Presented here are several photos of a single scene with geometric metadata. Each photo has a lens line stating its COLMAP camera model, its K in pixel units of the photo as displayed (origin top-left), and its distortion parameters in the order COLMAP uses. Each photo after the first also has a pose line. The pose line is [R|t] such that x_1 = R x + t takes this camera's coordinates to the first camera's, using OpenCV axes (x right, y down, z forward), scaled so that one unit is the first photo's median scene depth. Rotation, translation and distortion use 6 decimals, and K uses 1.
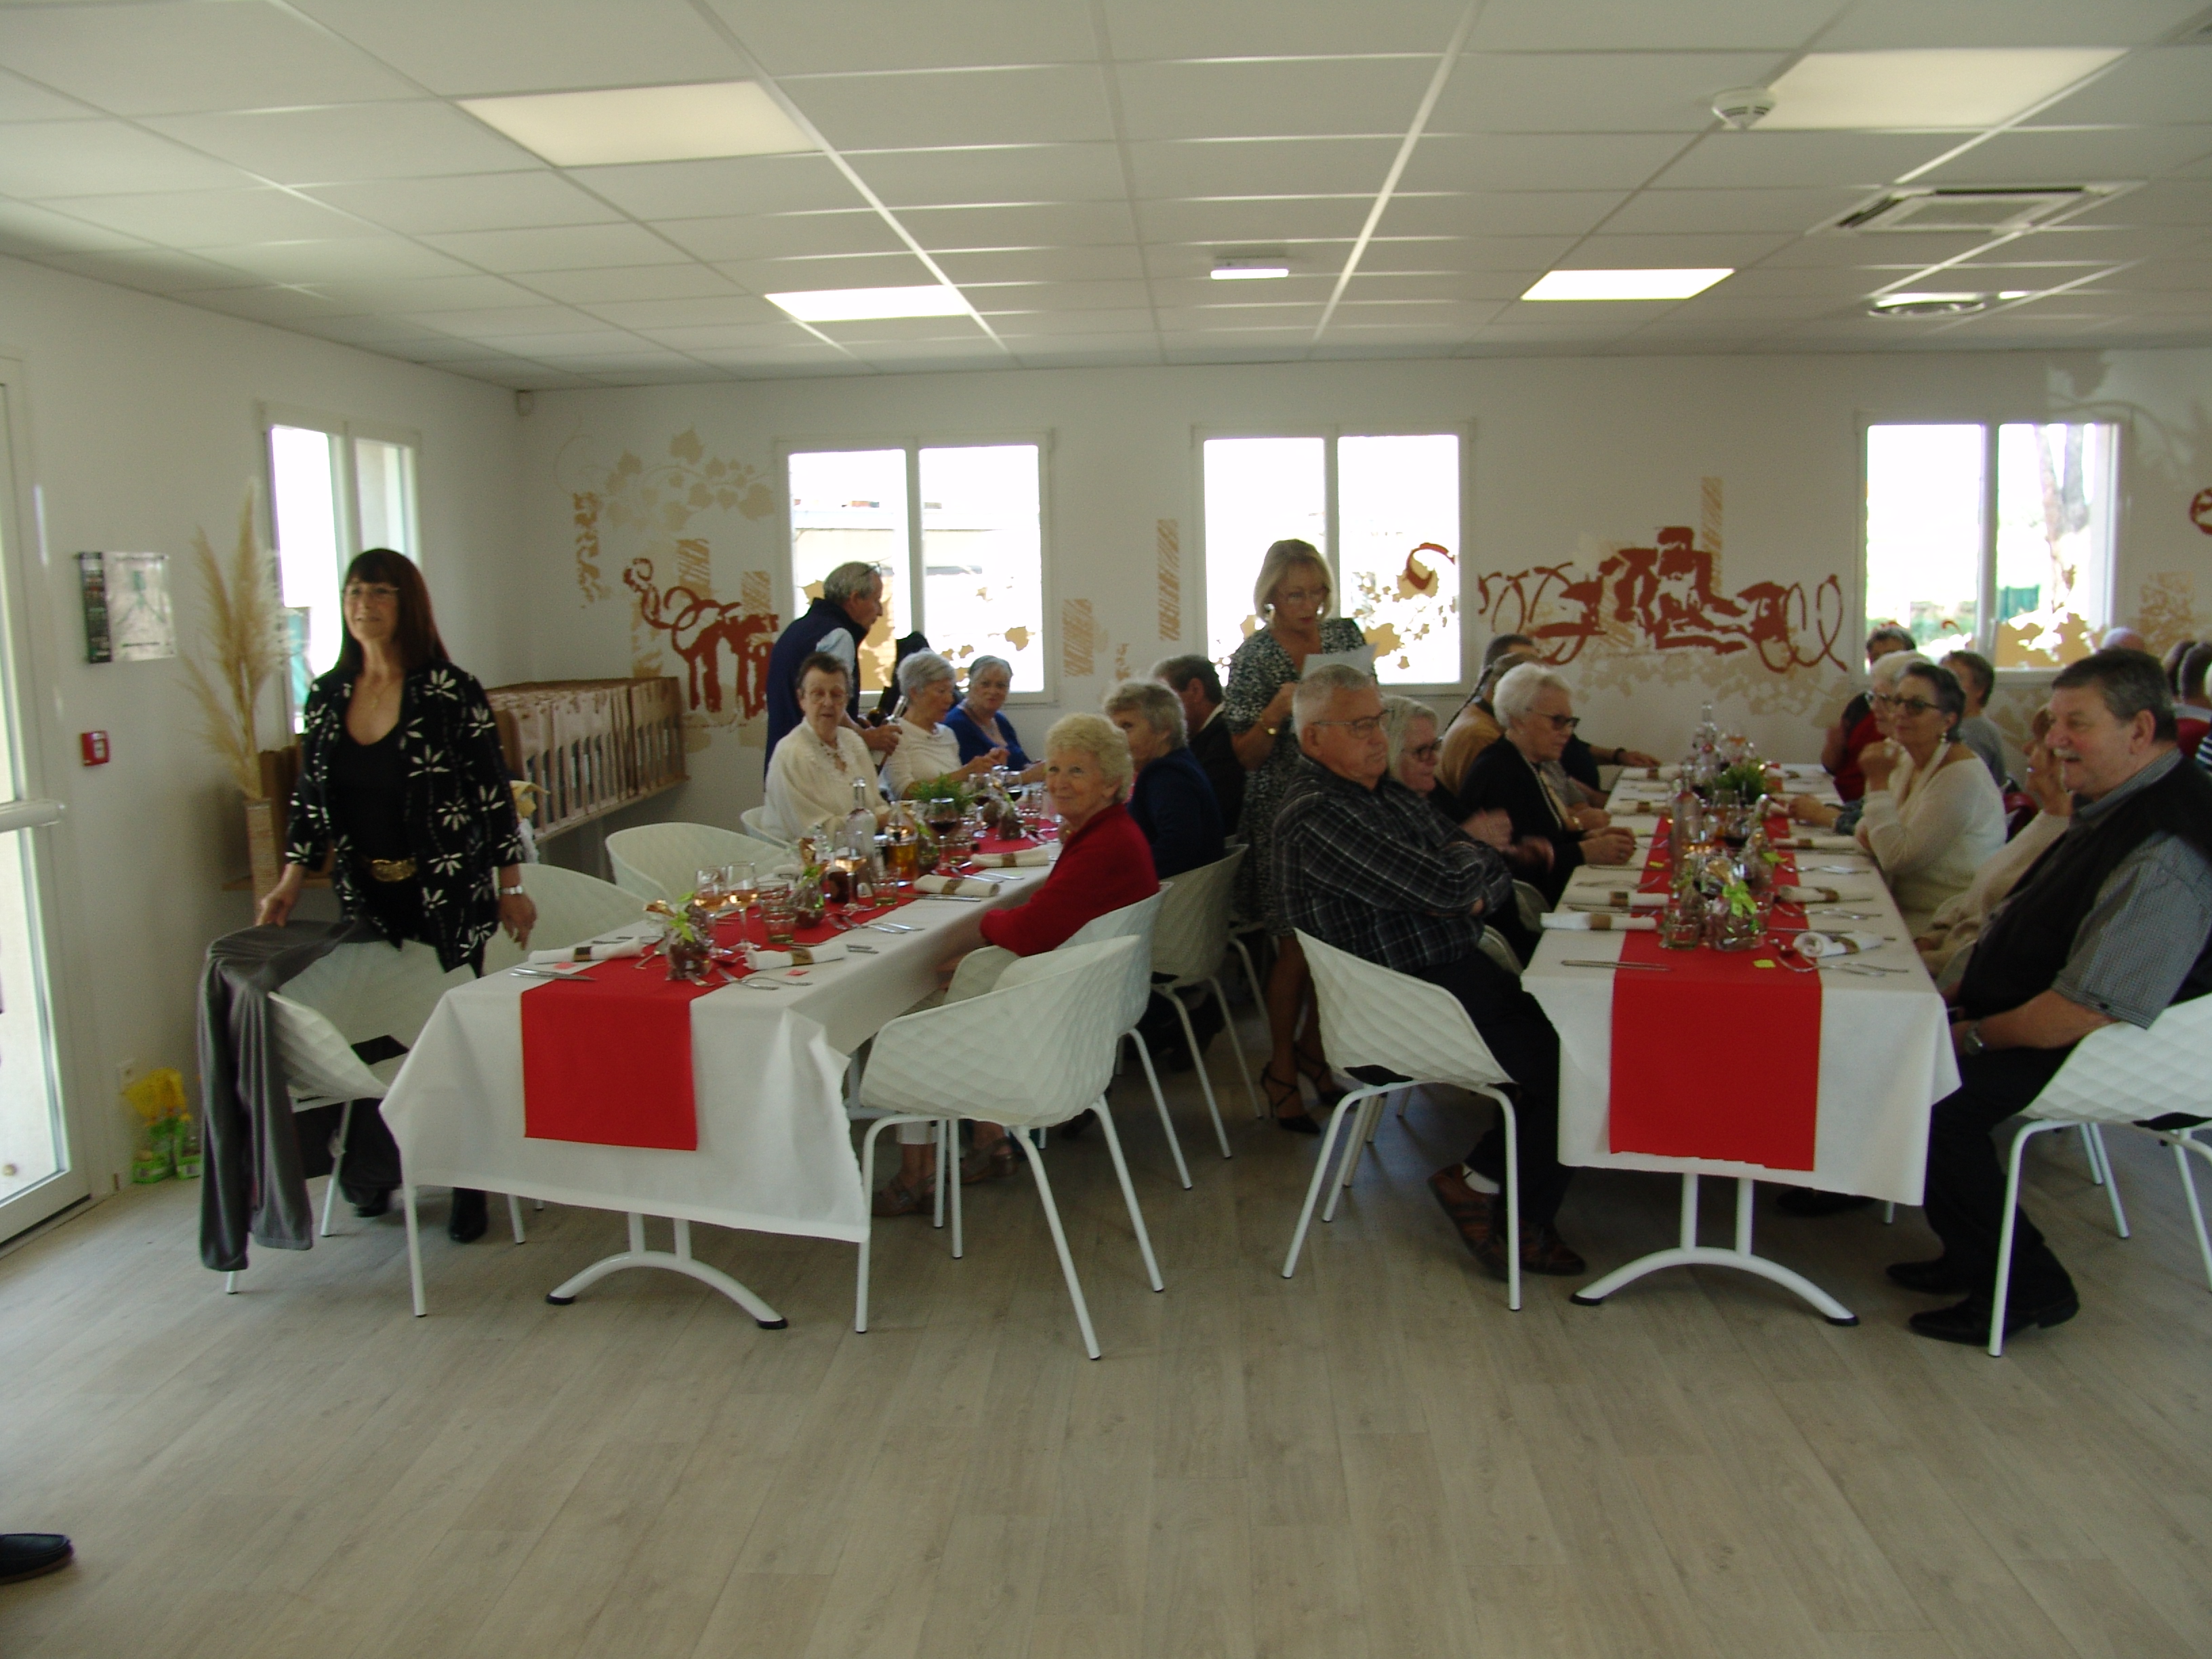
lens RADIAL K [[1848.8, 0, 1118.2], [0, 1848.8, 829.4], [0, 0, 1]] dist [-0.159365, 0.146347]
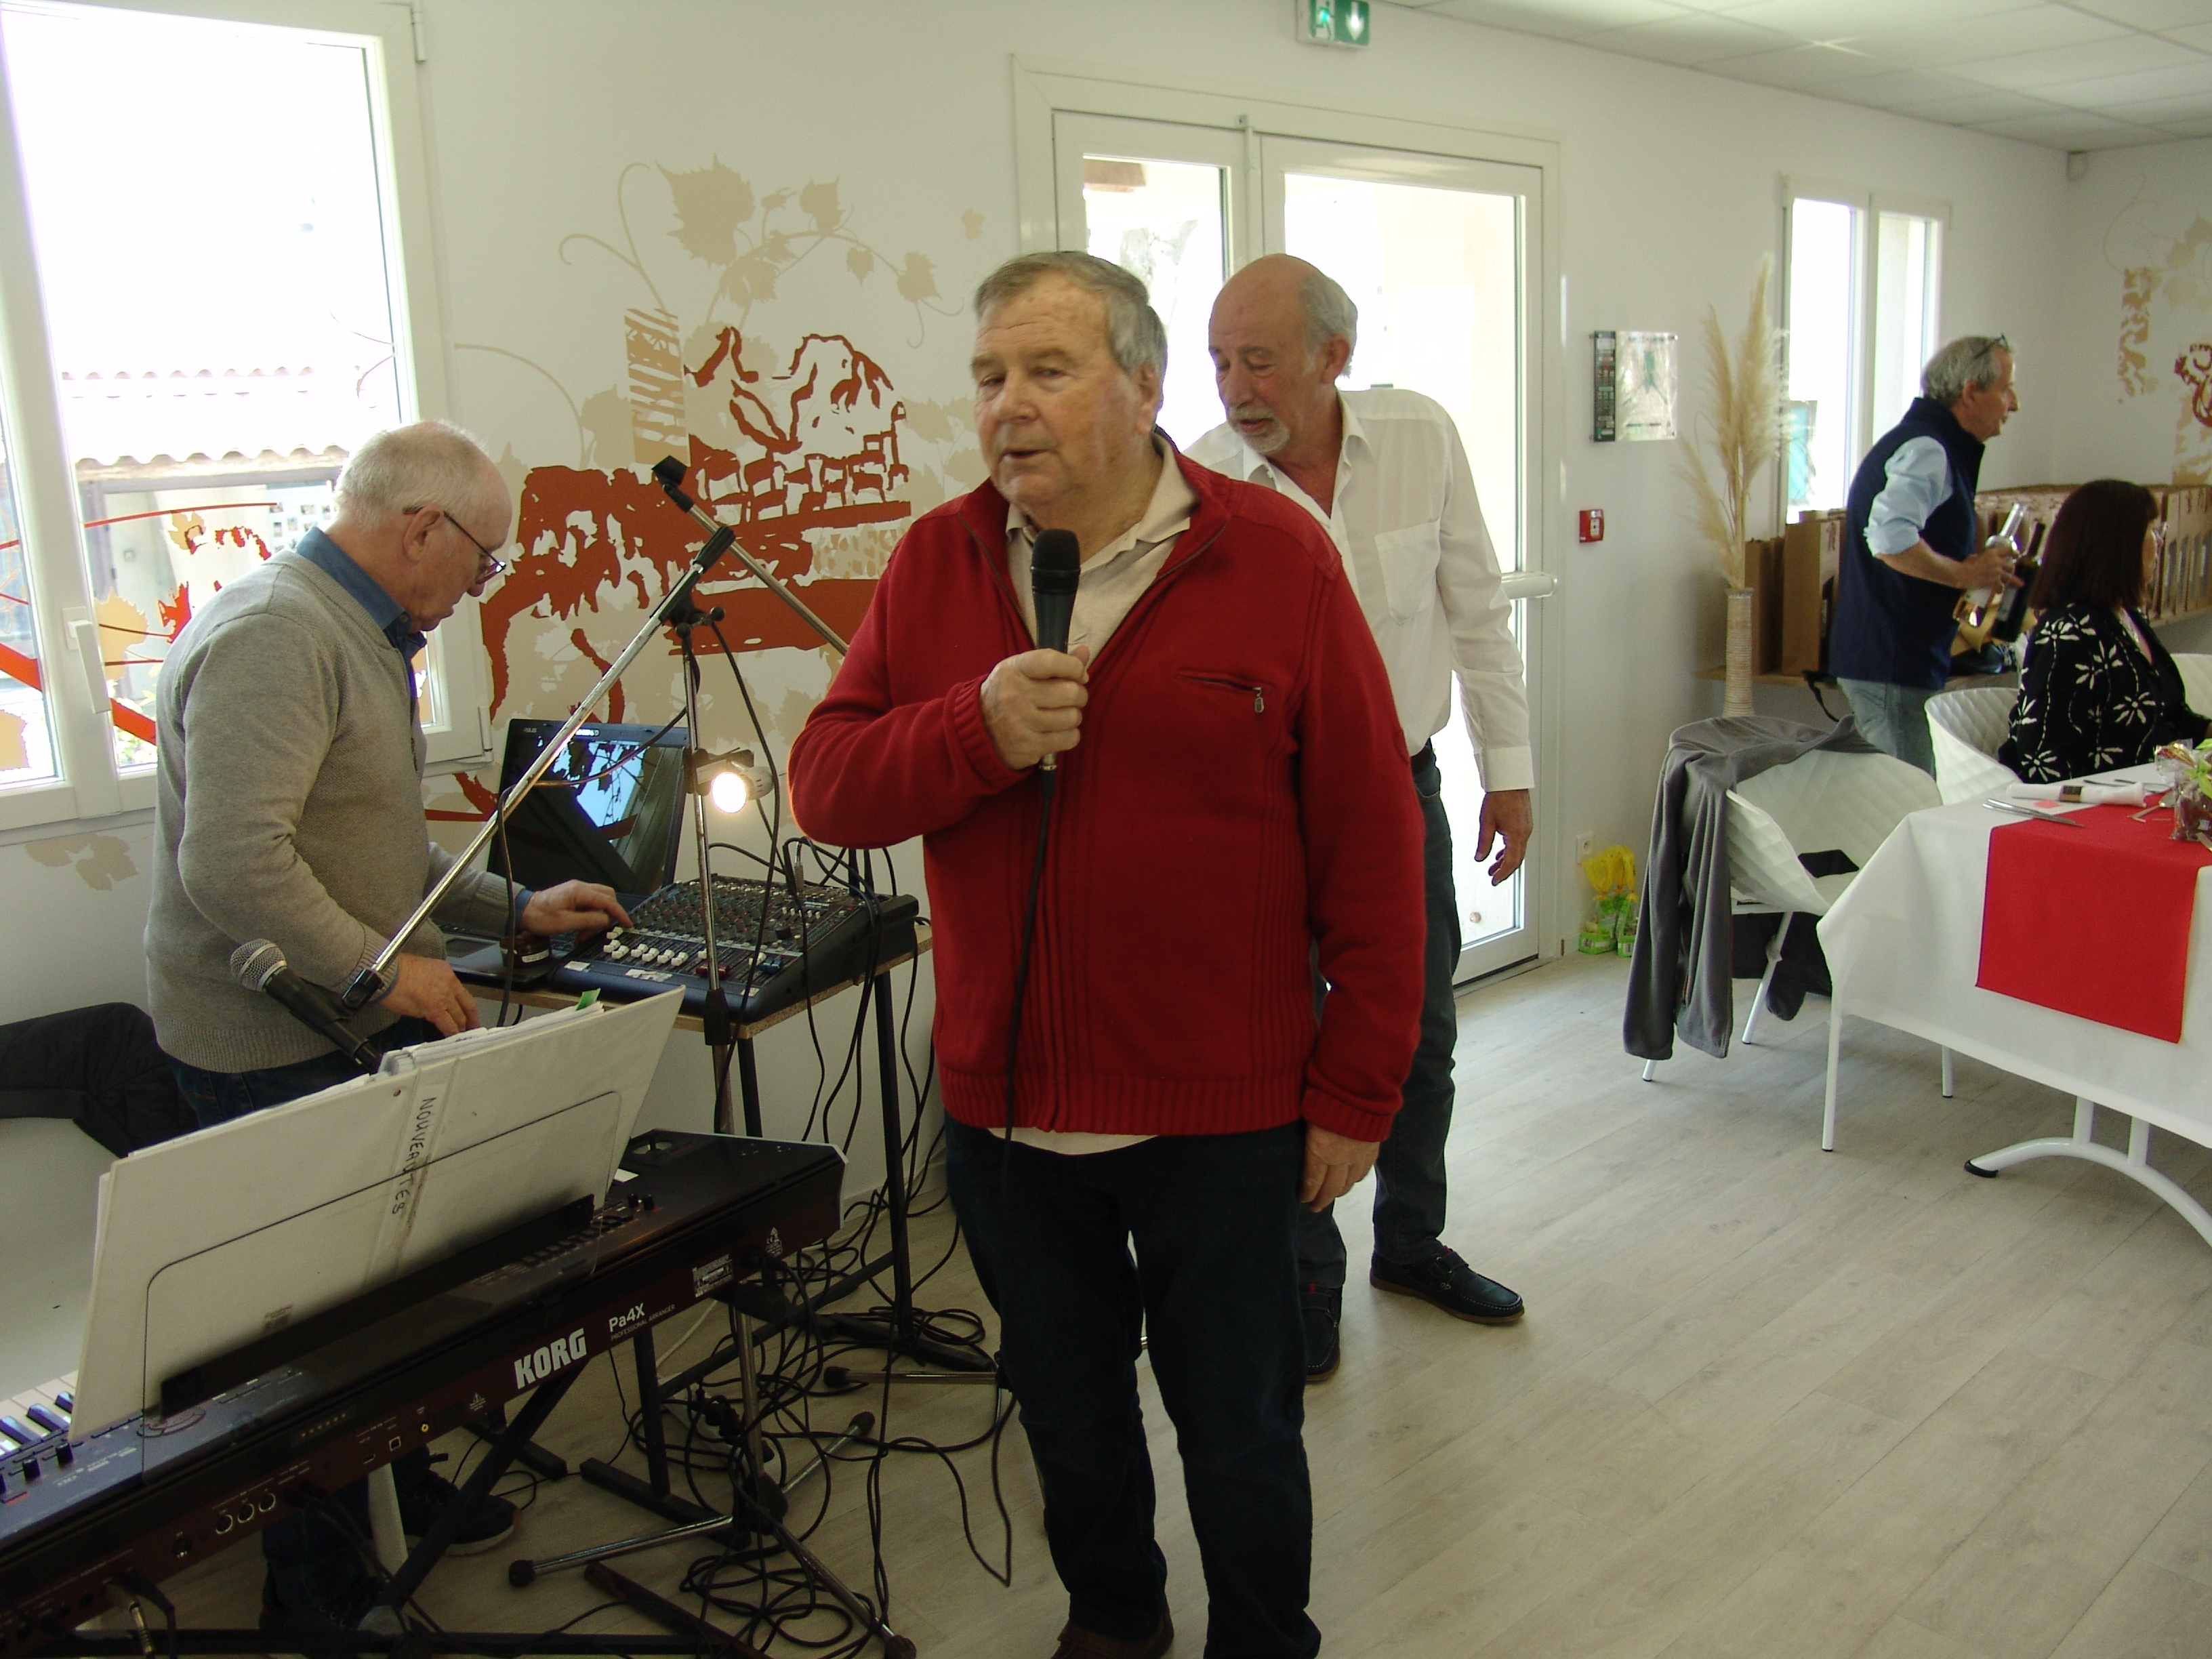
lens RADIAL K [[1848.8, 0, 1118.2], [0, 1848.8, 829.4], [0, 0, 1]] dist [-0.159365, 0.146347]
pose [[0.708817, 0.154119, -0.688350, -0.013115], [-0.078452, 0.987010, 0.140204, 0.000481], [0.701016, -0.045377, 0.711700, 0.036385]]
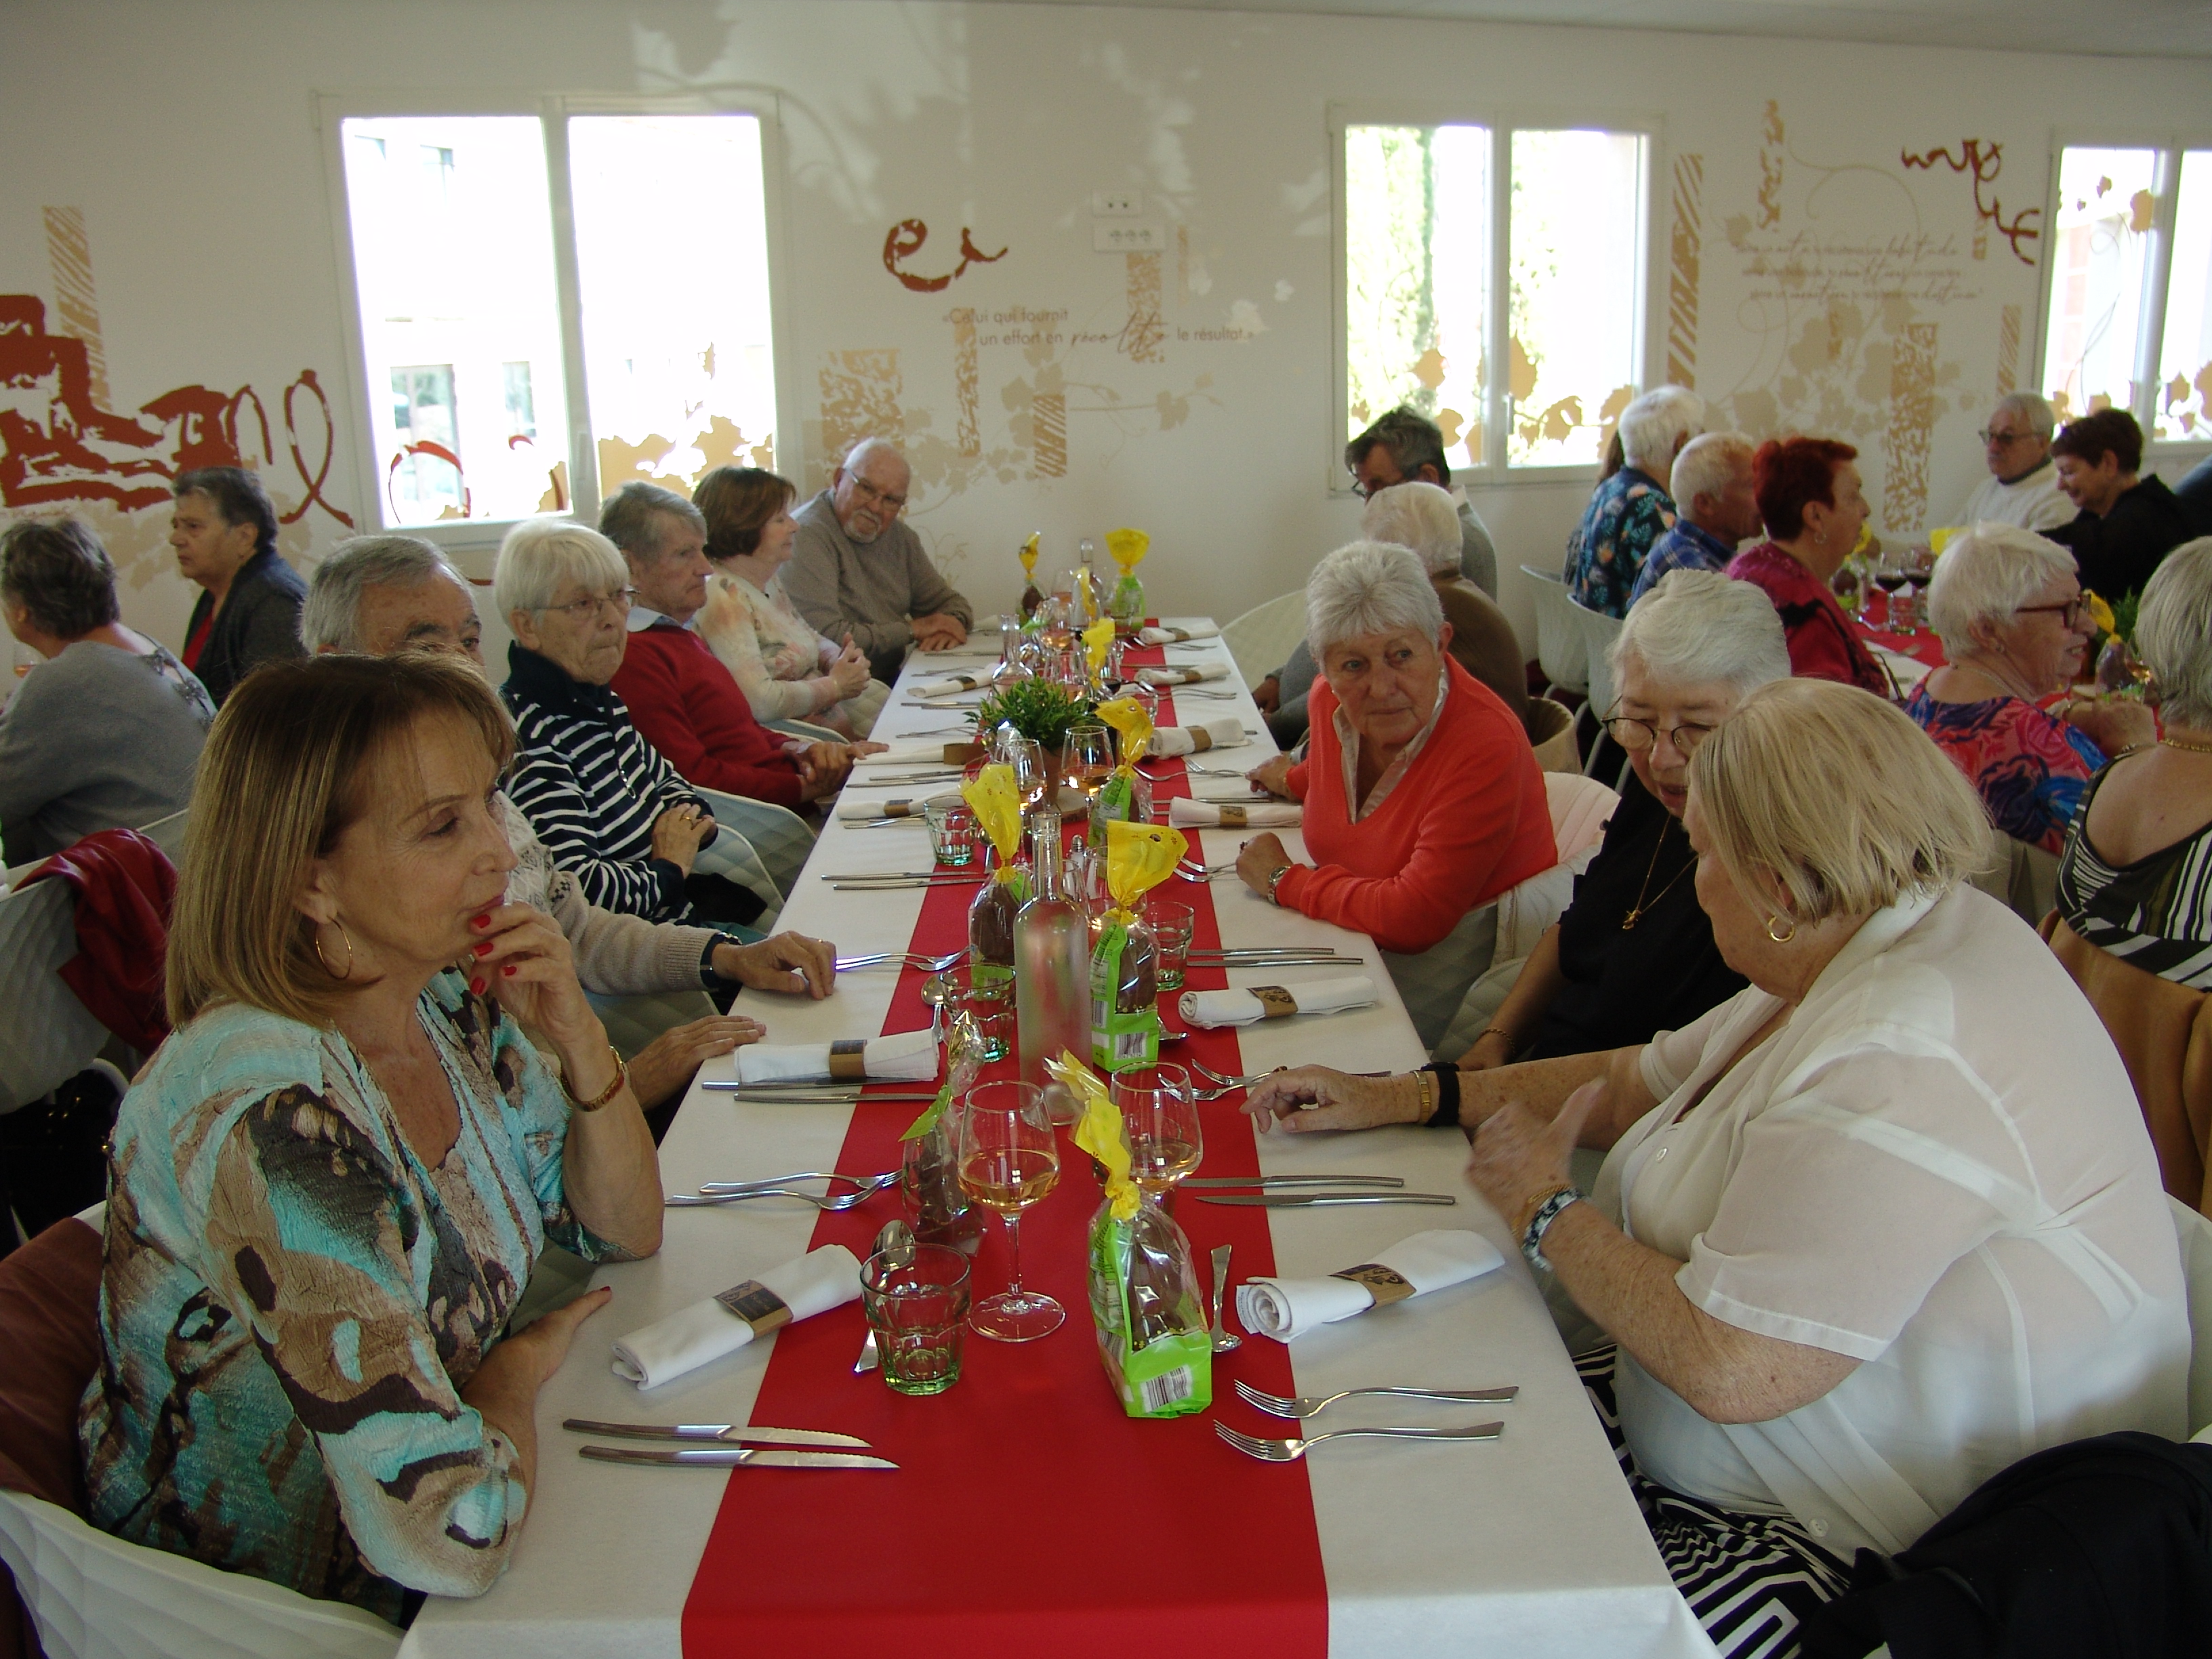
lens RADIAL K [[1848.8, 0, 1118.2], [0, 1848.8, 829.4], [0, 0, 1]] dist [-0.159365, 0.146347]
pose [[0.930055, -0.093626, 0.355291, 0.419962], [0.052101, 0.990824, 0.124713, -0.048113], [-0.363707, -0.097479, 0.926399, 0.323749]]
